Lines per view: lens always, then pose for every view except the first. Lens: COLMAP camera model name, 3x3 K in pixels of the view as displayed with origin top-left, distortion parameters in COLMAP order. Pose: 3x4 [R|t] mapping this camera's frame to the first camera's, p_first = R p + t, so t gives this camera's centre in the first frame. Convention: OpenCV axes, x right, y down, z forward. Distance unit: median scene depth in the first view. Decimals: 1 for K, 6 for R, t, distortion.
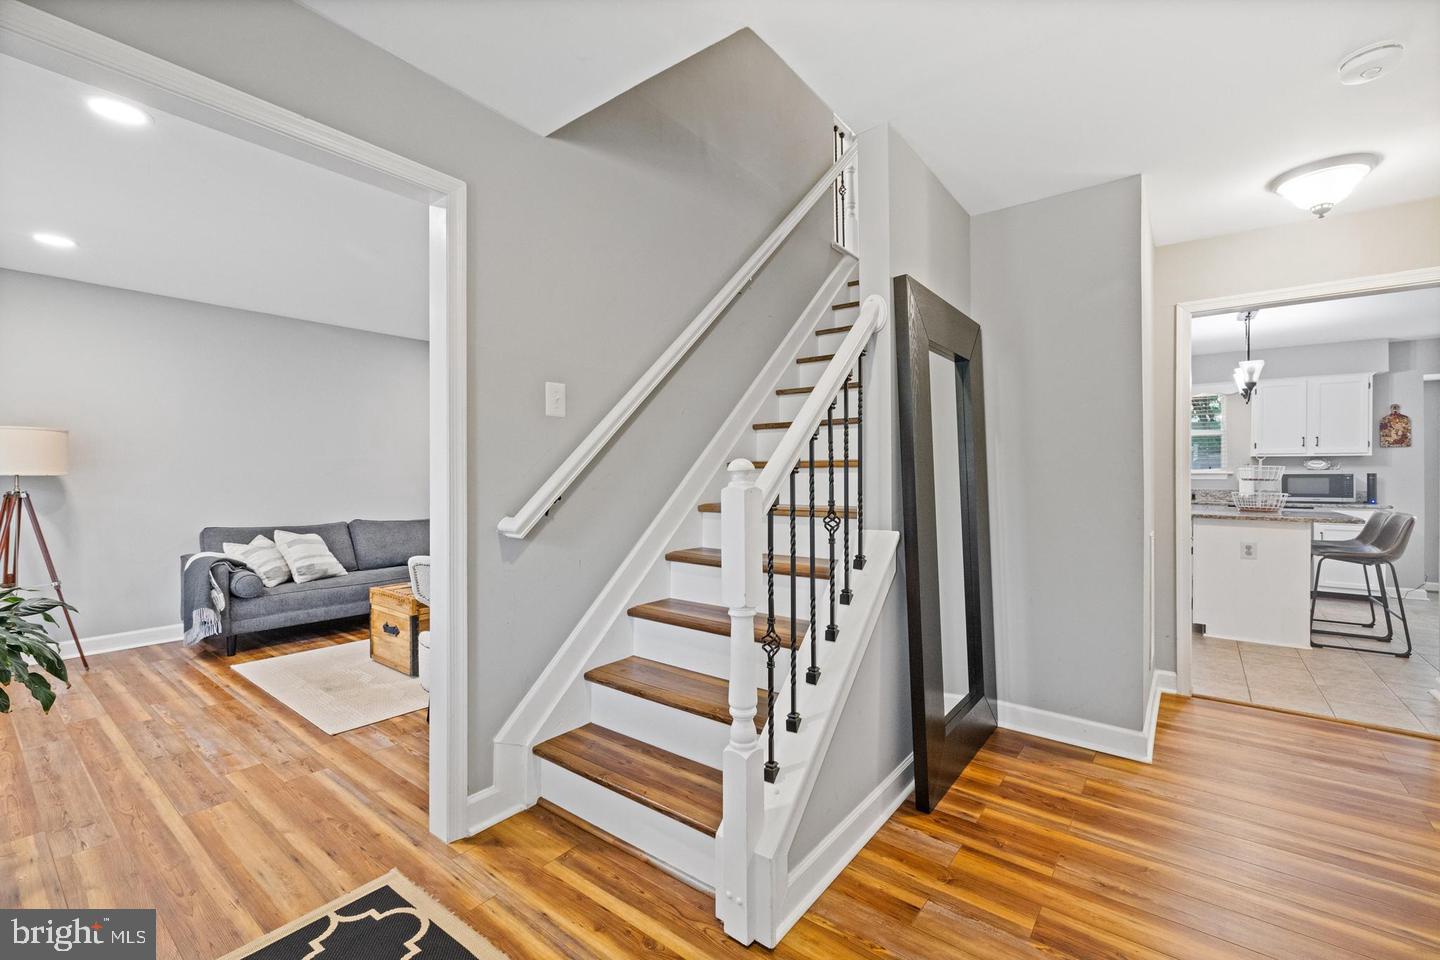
lens RADIAL K [[612.1, 0, 723.0], [0, 612.1, 462.3], [0, 0, 1]] dist [-0.000206, 0.000010]
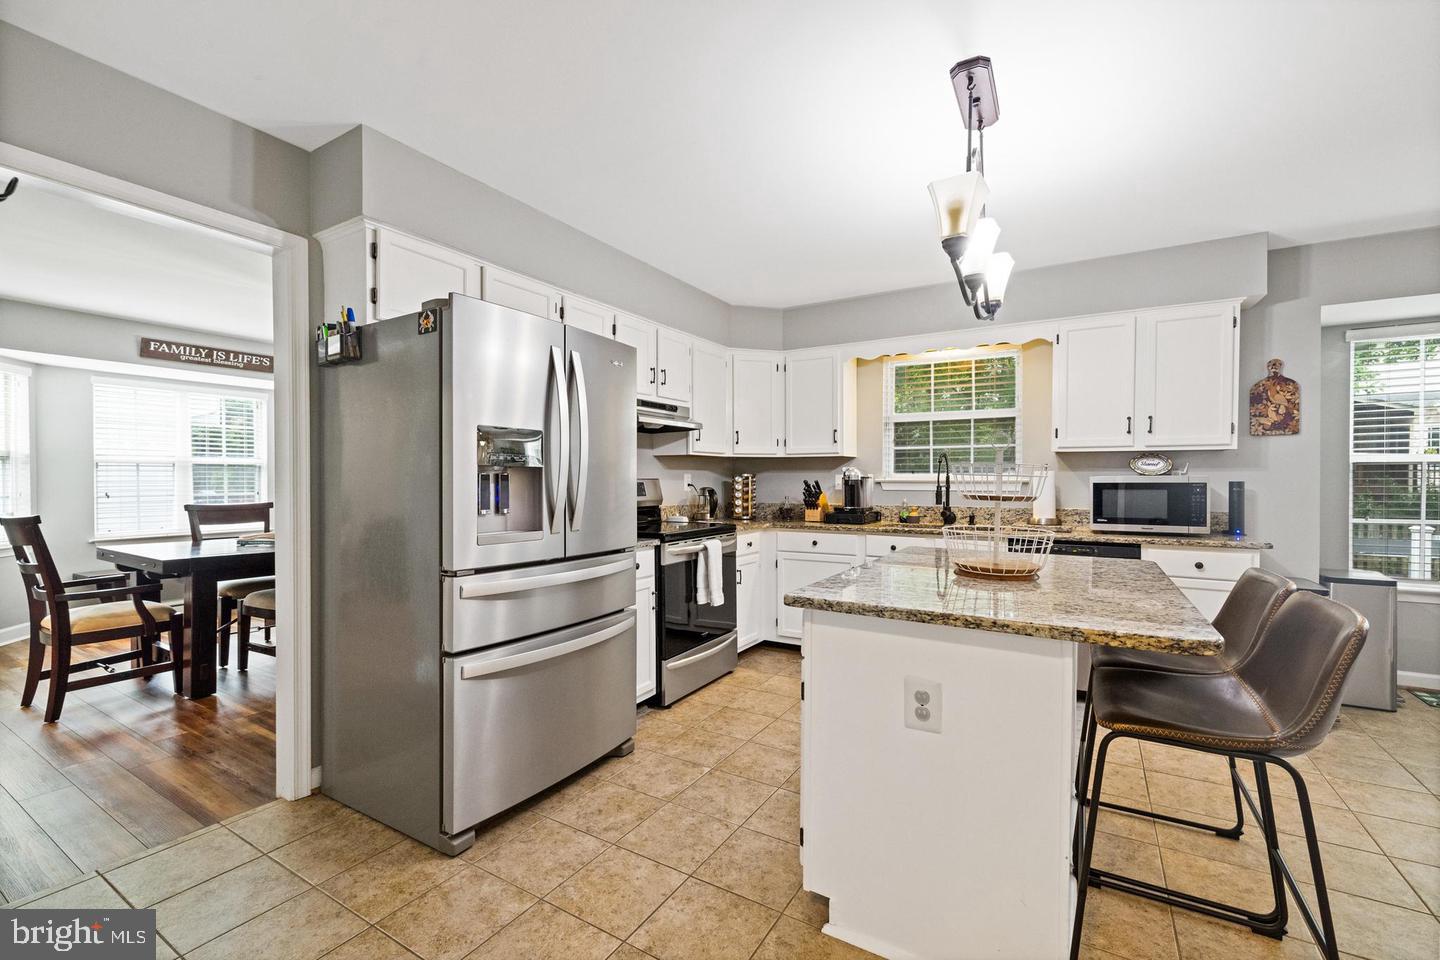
lens RADIAL K [[606.8, 0, 720.2], [0, 606.8, 474.8], [0, 0, 1]] dist [0.001146, 0.000371]
pose [[0.993251, 0.001699, 0.115968, 0.524786], [-0.003045, 0.999930, 0.011428, 0.007198], [-0.115941, -0.011704, 0.993187, 0.501377]]
